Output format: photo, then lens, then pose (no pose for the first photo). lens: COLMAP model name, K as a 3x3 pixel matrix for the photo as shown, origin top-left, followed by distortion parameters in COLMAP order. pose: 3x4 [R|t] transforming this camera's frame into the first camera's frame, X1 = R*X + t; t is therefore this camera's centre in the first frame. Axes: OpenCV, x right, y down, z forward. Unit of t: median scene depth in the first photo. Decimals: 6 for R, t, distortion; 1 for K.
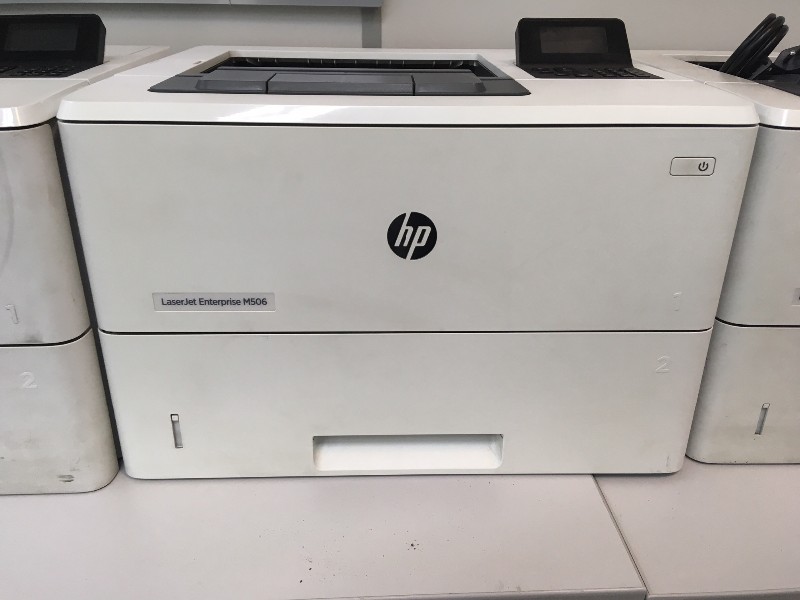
lens RADIAL K [[692.8, 0, 401.3], [0, 692.8, 299.0], [0, 0, 1]] dist [0.086532, -0.108722]
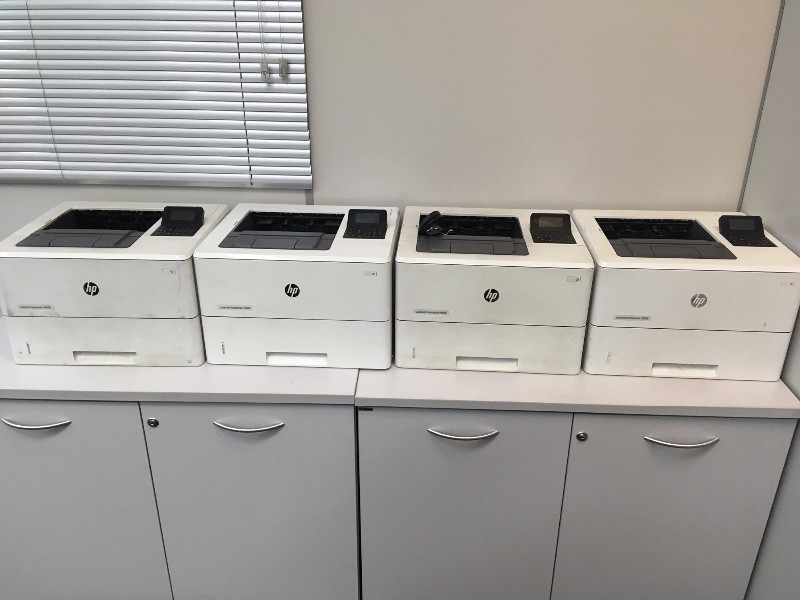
lens RADIAL K [[692.8, 0, 397.7], [0, 692.8, 300.7], [0, 0, 1]] dist [0.086532, -0.108722]
pose [[0.994612, 0.032235, -0.098529, 0.767230], [-0.032037, 0.999480, 0.003594, -0.062133], [0.098594, -0.000418, 0.995128, -2.060611]]
